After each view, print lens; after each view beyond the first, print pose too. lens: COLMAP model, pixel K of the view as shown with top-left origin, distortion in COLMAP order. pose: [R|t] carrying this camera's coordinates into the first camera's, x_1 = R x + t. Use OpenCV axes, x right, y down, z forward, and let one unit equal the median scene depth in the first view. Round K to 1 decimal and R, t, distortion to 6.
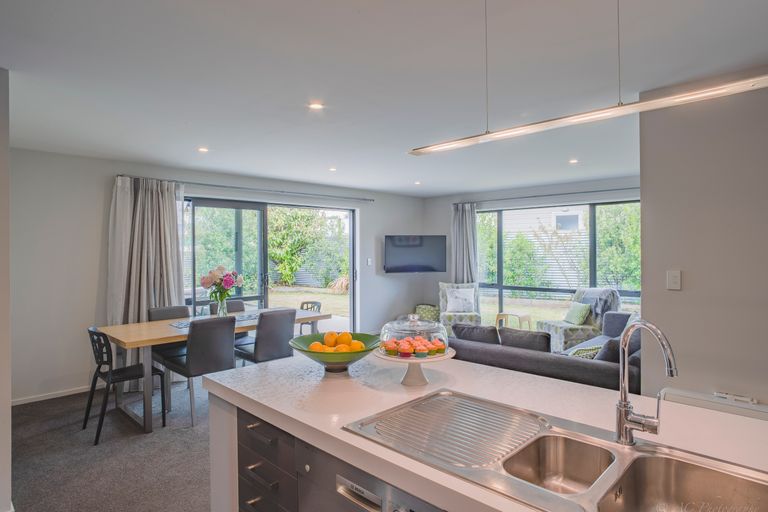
lens RADIAL K [[446.2, 0, 386.0], [0, 446.2, 257.8], [0, 0, 1]] dist [-0.038849, 0.018676]
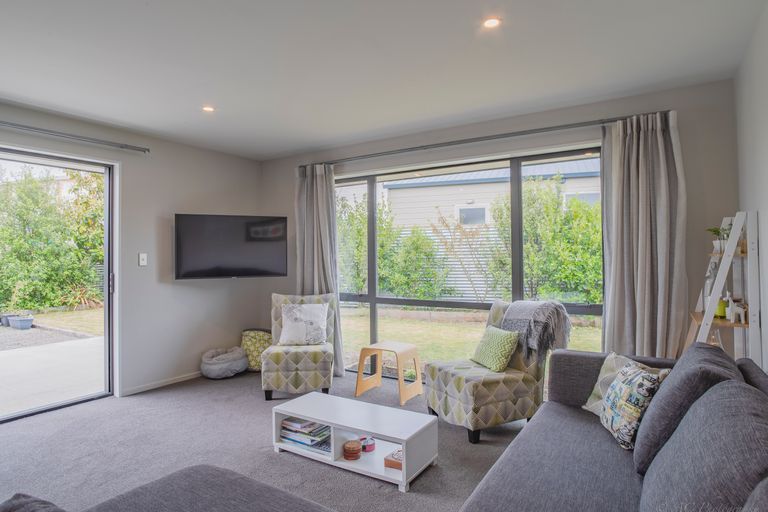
lens RADIAL K [[446.2, 0, 381.5], [0, 446.2, 257.8], [0, 0, 1]] dist [-0.038849, 0.018676]
pose [[0.982134, -0.002924, 0.188158, 0.152195], [0.006011, 0.999857, -0.015837, 0.017185], [-0.188085, 0.016685, 0.982011, 0.387538]]
